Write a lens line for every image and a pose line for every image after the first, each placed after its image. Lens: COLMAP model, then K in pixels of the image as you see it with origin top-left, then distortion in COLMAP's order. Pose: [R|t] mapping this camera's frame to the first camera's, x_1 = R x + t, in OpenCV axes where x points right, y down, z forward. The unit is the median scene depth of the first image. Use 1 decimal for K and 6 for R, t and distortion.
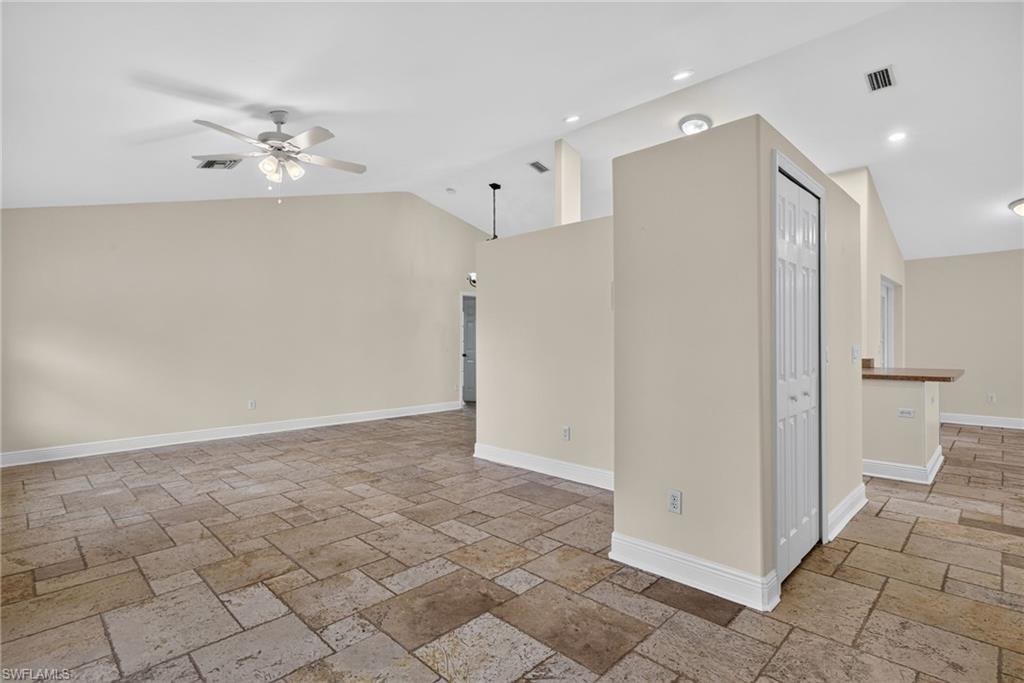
lens RADIAL K [[496.9, 0, 512.0], [0, 496.9, 341.5], [0, 0, 1]] dist [-0.000653, -0.000610]
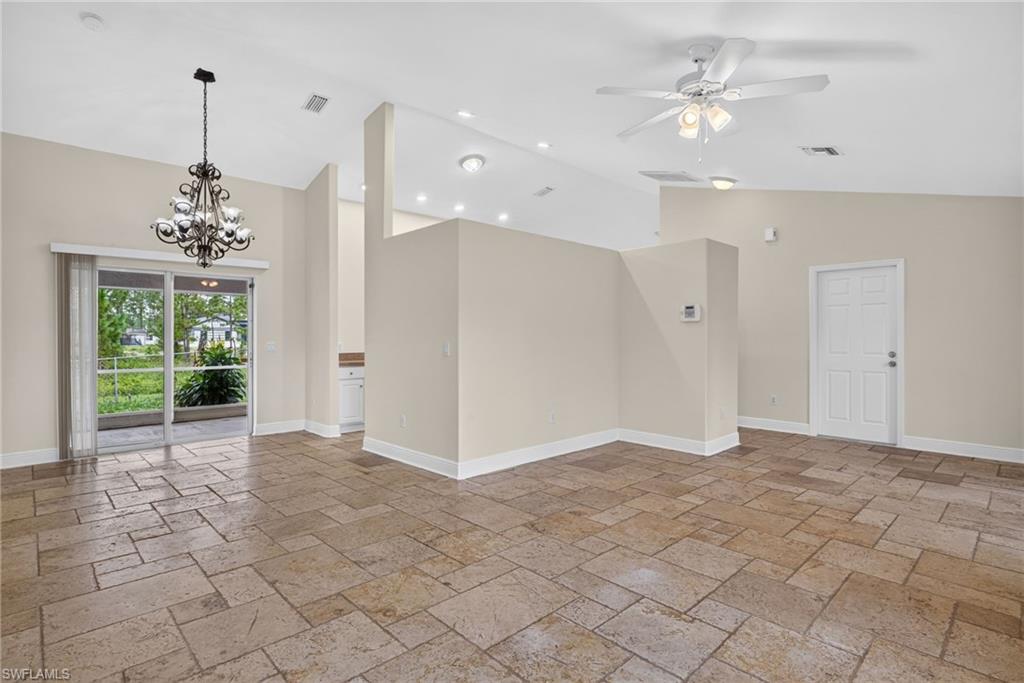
lens RADIAL K [[505.1, 0, 507.0], [0, 505.1, 337.3], [0, 0, 1]] dist [-0.001666, -0.000040]
pose [[0.032968, 0.003845, 0.999449, -1.346564], [0.002427, 0.999989, -0.003927, 0.003037], [-0.999453, 0.002555, 0.032958, 1.342609]]
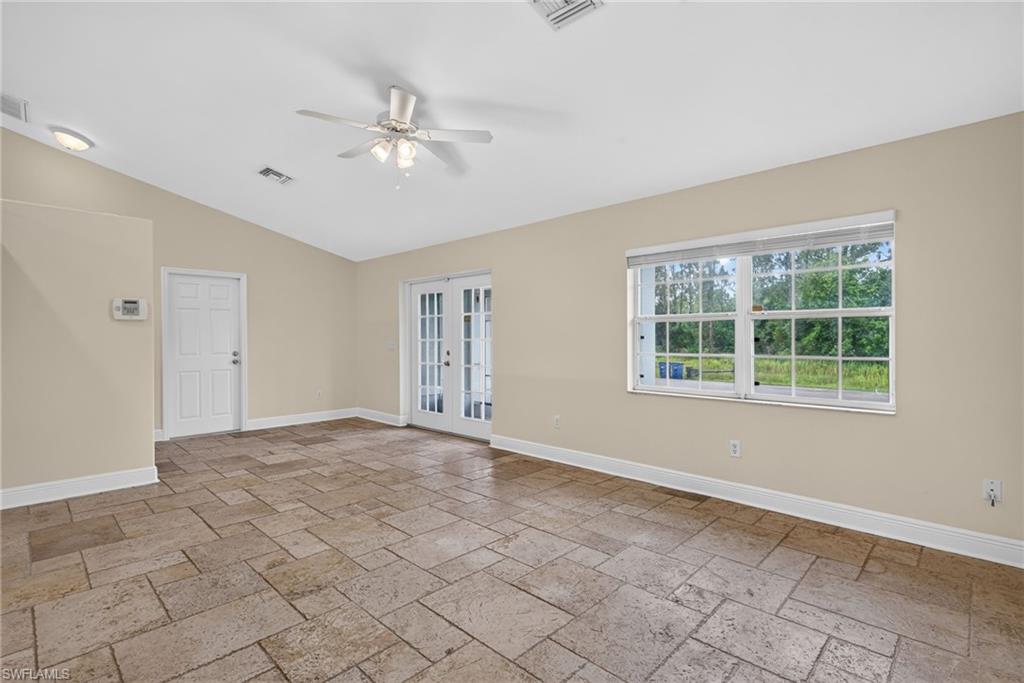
lens RADIAL K [[477.4, 0, 512.0], [0, 477.4, 341.5], [0, 0, 1]] dist [0.000740, 0.000229]
pose [[-0.999886, 0.006050, -0.013858, -0.699128], [0.005908, 0.999930, 0.010273, -0.004200], [0.013919, 0.010190, -0.999851, 1.984996]]
